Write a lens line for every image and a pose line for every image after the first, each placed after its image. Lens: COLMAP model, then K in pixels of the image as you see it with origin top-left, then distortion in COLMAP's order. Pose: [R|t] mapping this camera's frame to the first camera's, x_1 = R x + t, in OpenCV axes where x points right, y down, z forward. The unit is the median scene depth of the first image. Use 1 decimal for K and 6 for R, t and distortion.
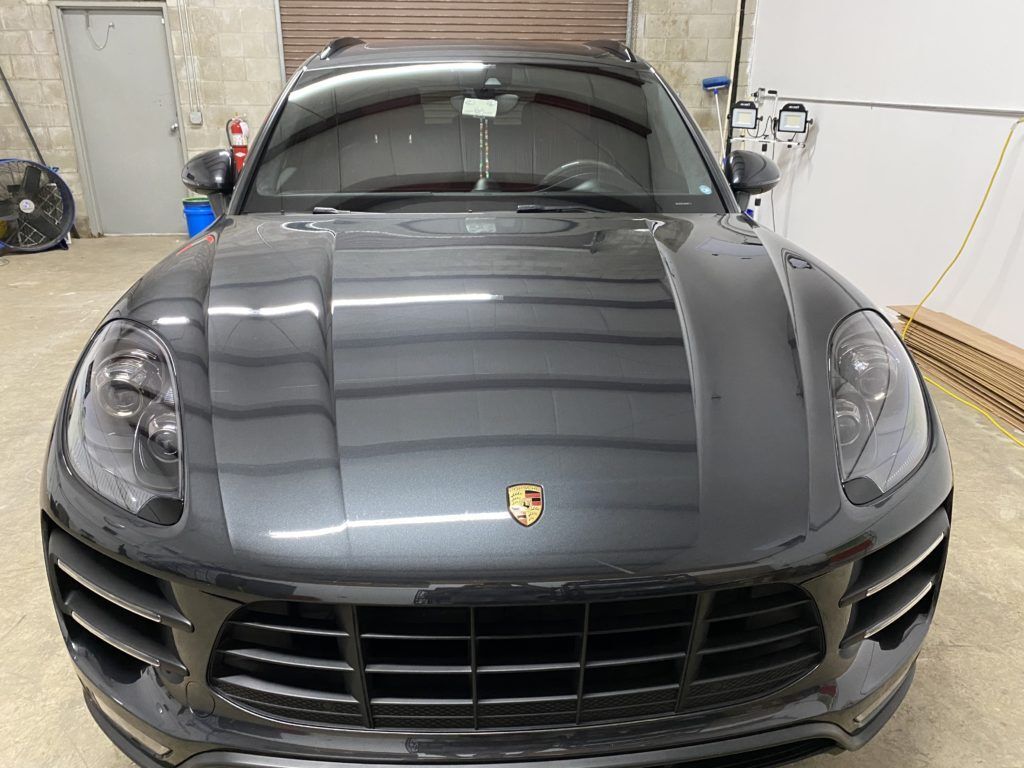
lens RADIAL K [[789.4, 0, 514.4], [0, 789.4, 379.5], [0, 0, 1]] dist [0.004519, -0.001643]
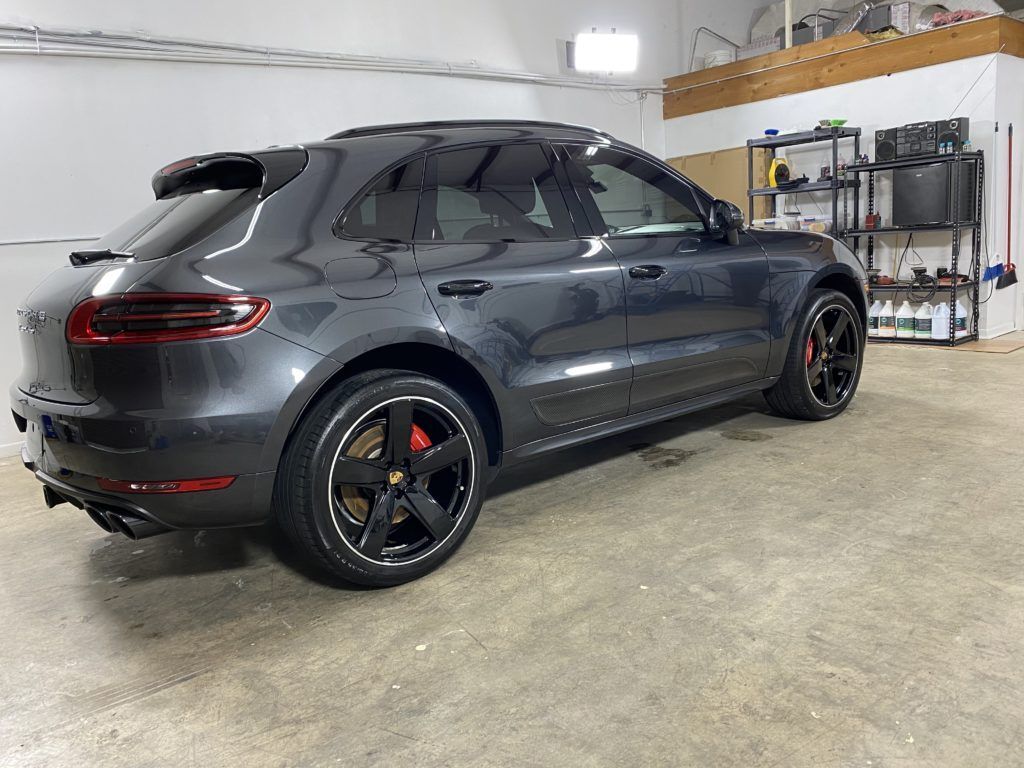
lens RADIAL K [[785.6, 0, 513.0], [0, 785.6, 383.0], [0, 0, 1]] dist [0.019618, -0.023497]
pose [[-0.584895, -0.115366, 0.802863, -0.493708], [0.352657, 0.855210, 0.379802, -0.251120], [-0.730432, 0.505279, -0.459523, 0.776323]]
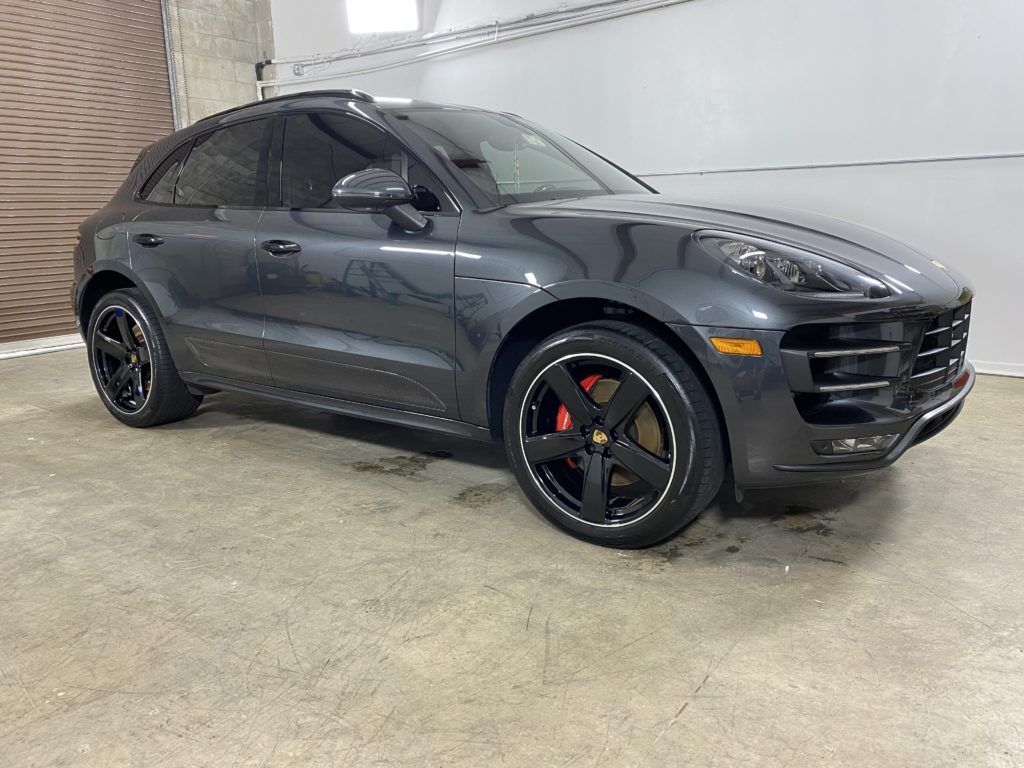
lens RADIAL K [[788.3, 0, 511.3], [0, 788.3, 384.4], [0, 0, 1]] dist [0.008239, -0.004282]
pose [[0.637201, -0.186017, 0.747912, -0.424178], [0.301662, 0.953207, -0.019932, 0.027423], [-0.709207, 0.238317, 0.663498, 0.080457]]
